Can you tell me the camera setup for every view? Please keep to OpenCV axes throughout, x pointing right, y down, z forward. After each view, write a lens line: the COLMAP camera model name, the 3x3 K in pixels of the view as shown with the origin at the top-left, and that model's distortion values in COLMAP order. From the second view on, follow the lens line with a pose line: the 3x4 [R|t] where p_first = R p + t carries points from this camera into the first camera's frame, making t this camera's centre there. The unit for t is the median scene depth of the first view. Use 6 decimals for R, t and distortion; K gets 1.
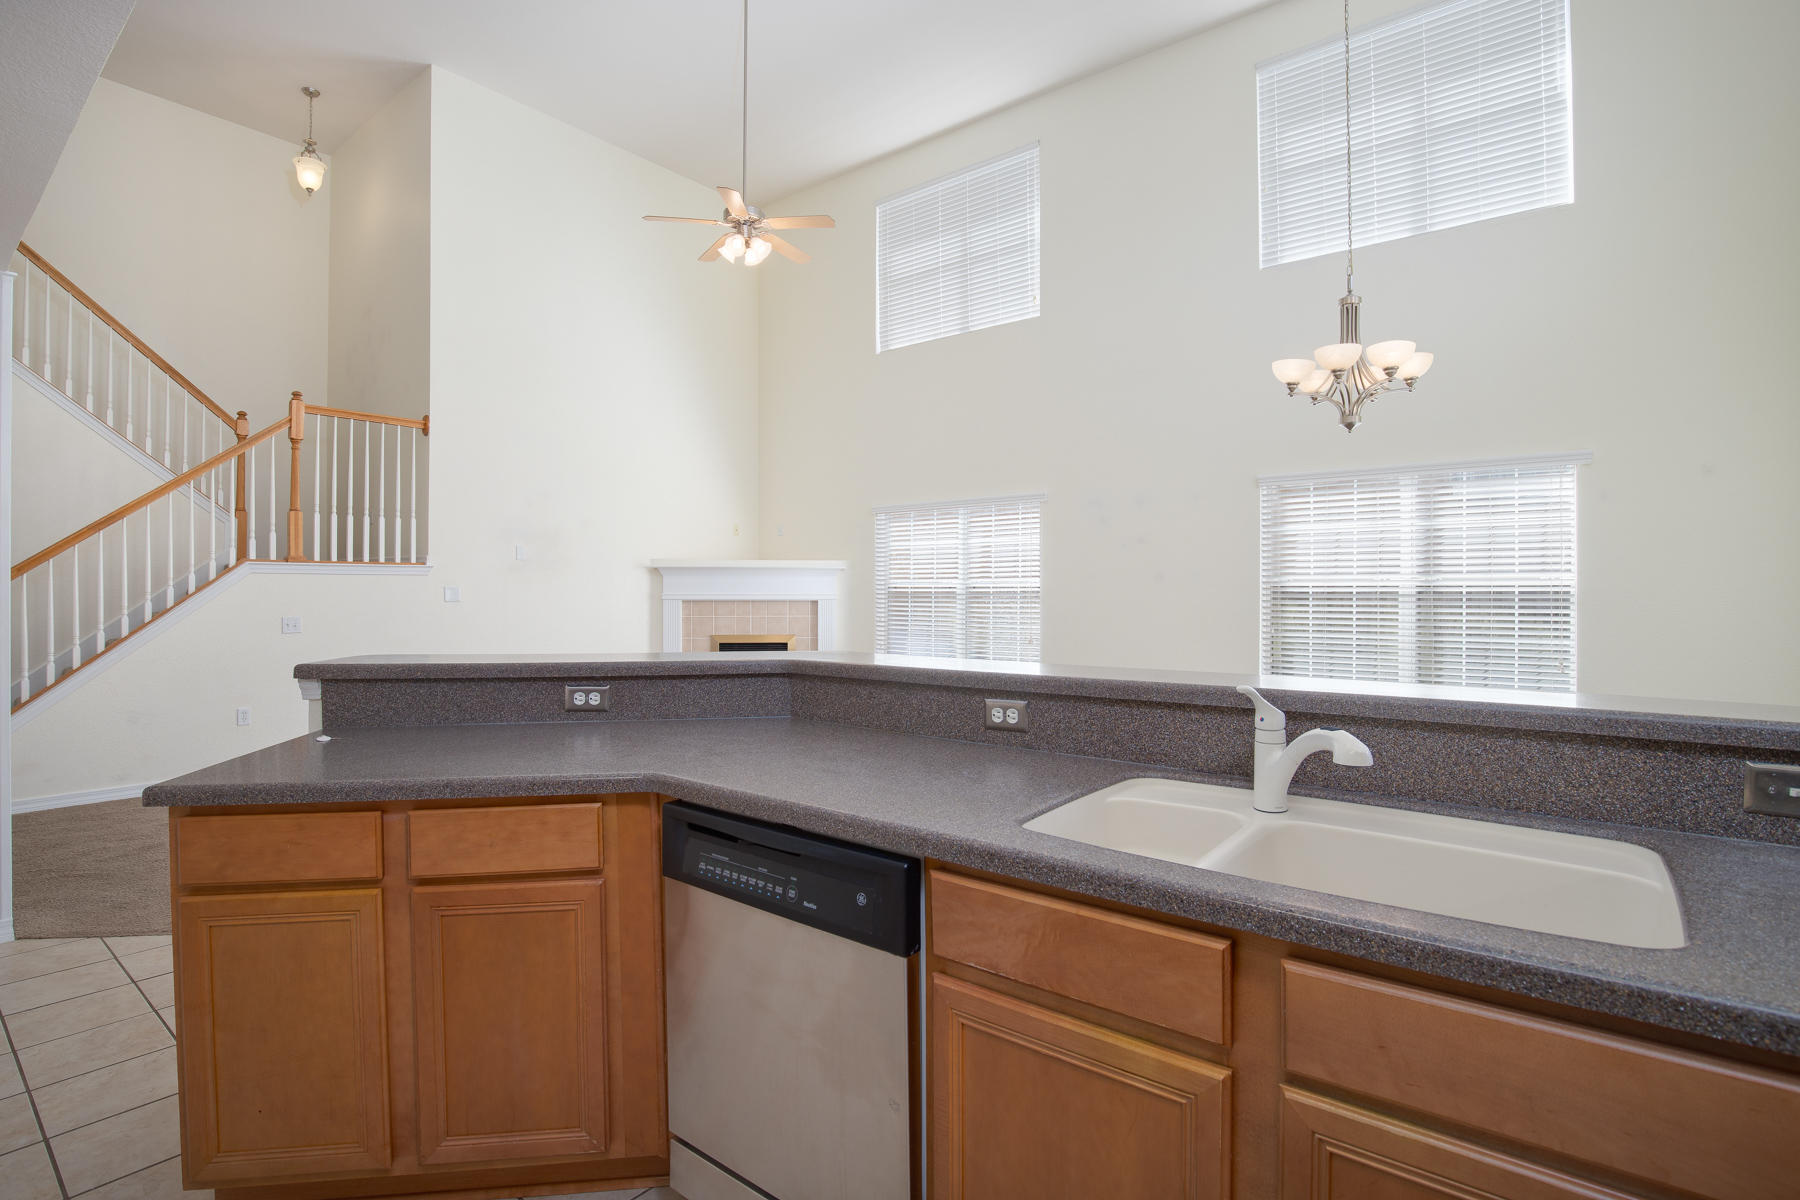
lens RADIAL K [[874.7, 0, 917.9], [0, 874.7, 589.3], [0, 0, 1]] dist [-0.029414, 0.000899]
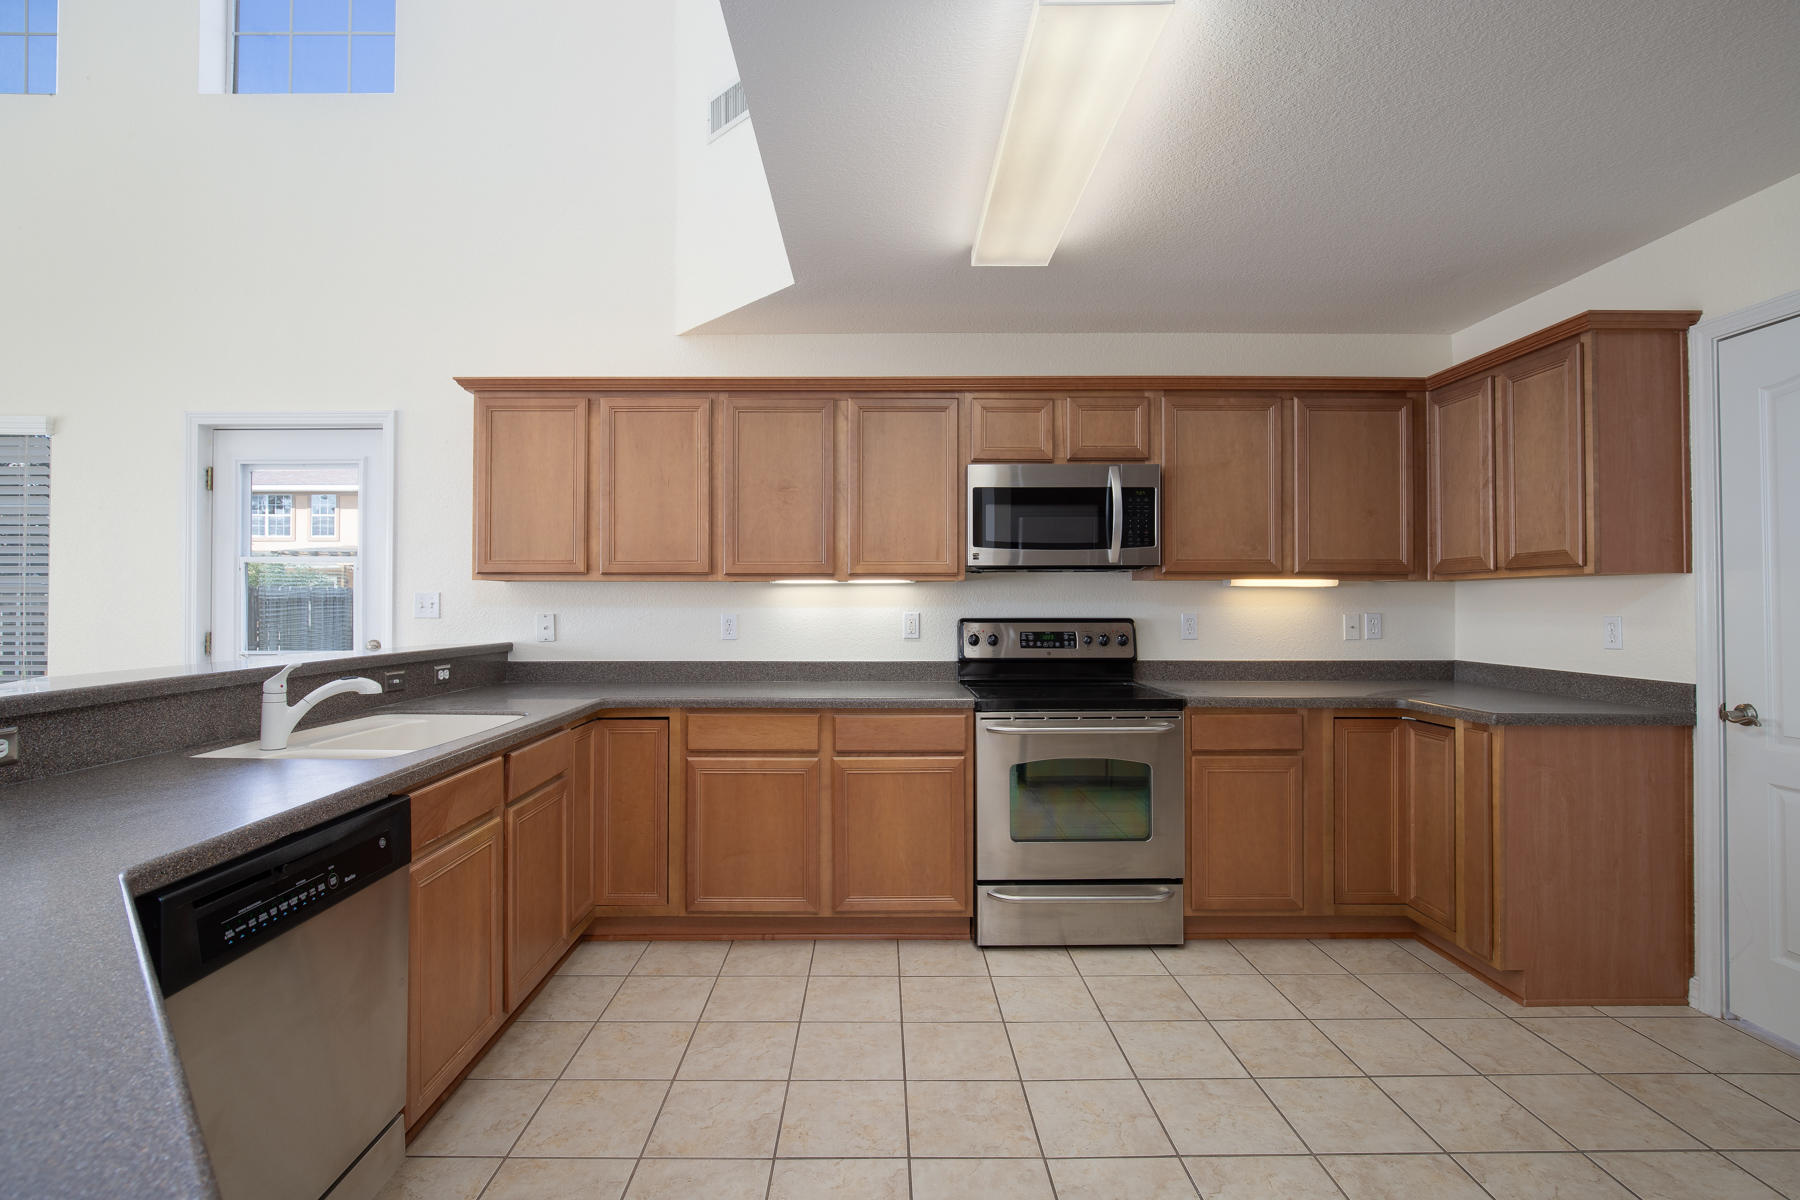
lens RADIAL K [[830.0, 0, 873.8], [0, 830.0, 595.3], [0, 0, 1]] dist [-0.028920, 0.000479]
pose [[-0.612138, 0.006592, 0.790723, -0.275692], [0.000690, 0.999969, -0.007803, 0.001876], [-0.790750, -0.004231, -0.612124, 0.224742]]
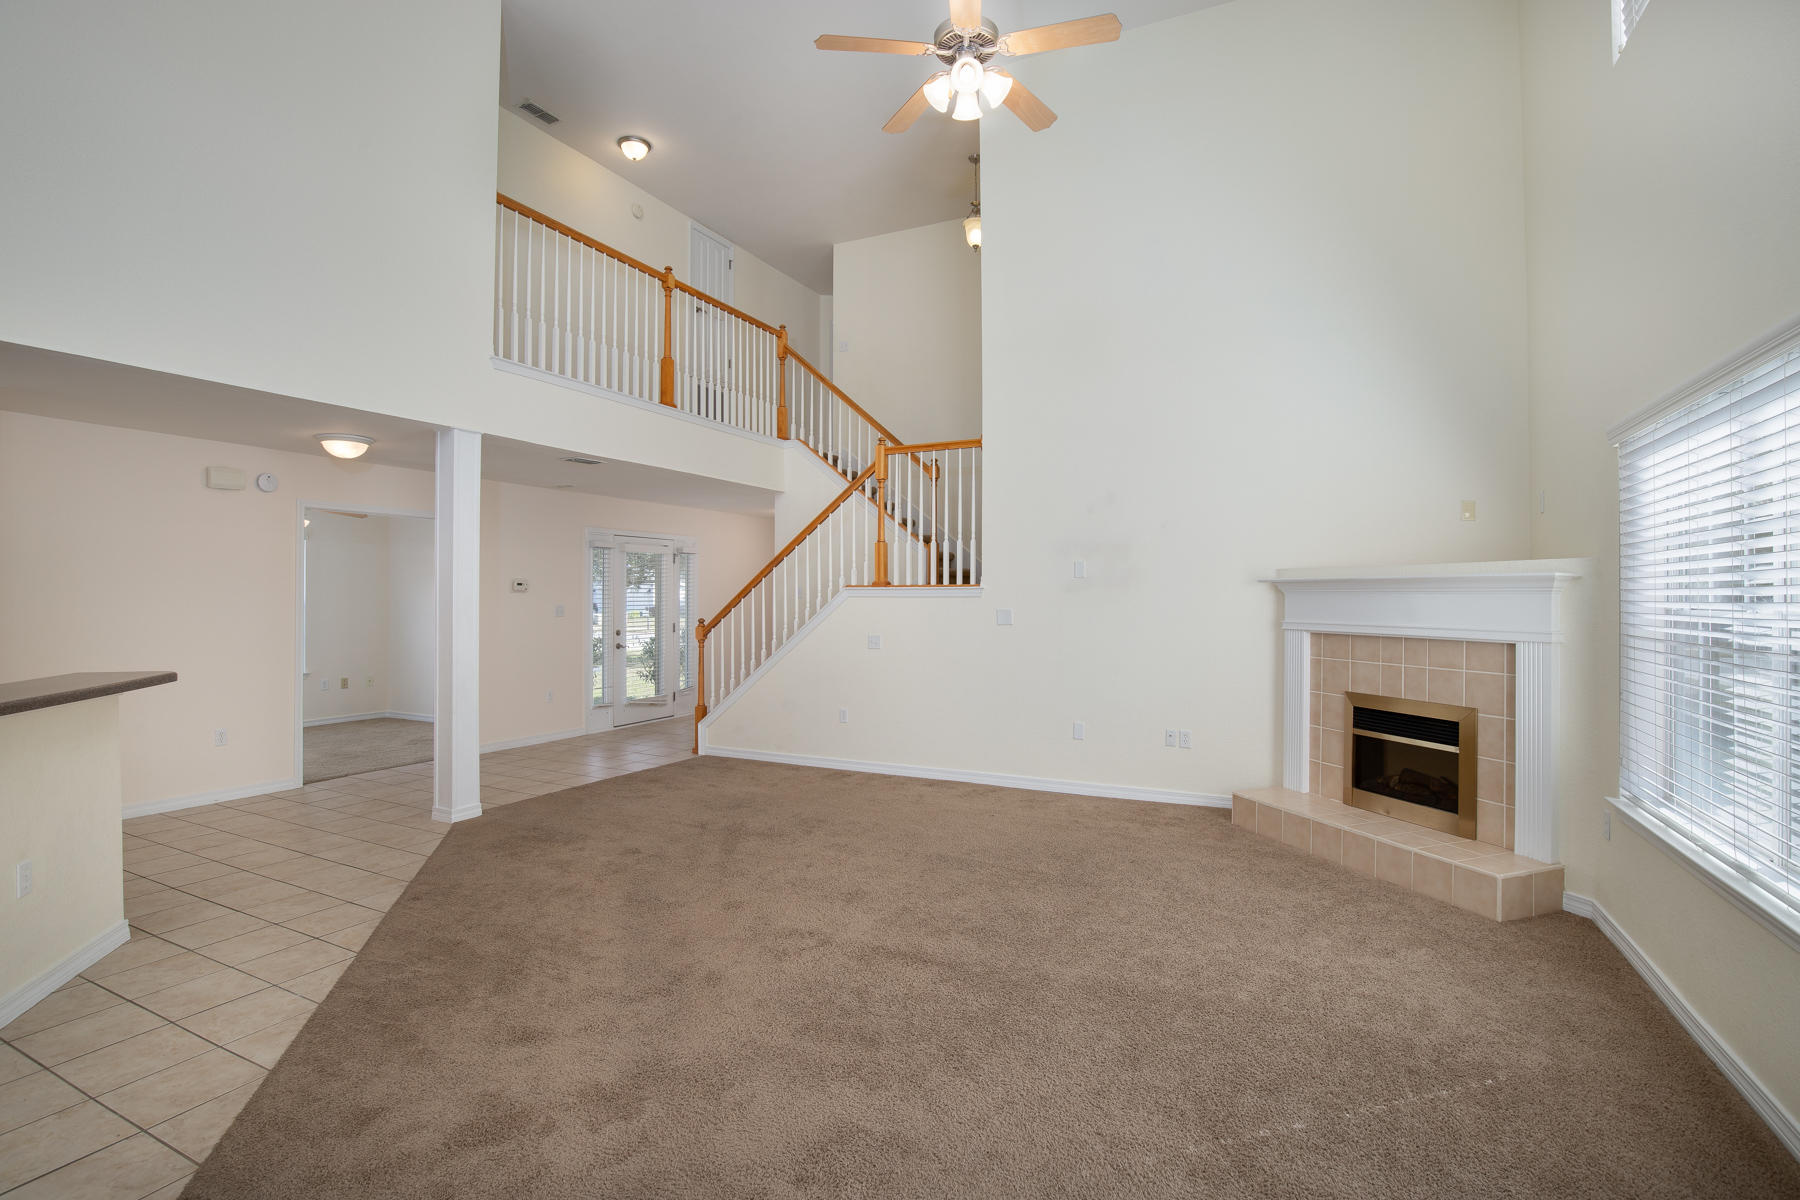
lens RADIAL K [[830.0, 0, 899.1], [0, 830.0, 597.8], [0, 0, 1]] dist [-0.028920, 0.000479]
pose [[0.196586, 0.001765, -0.980485, 0.312848], [-0.000739, 0.999998, 0.001652, -0.015920], [0.980486, 0.000400, 0.196587, 0.683167]]
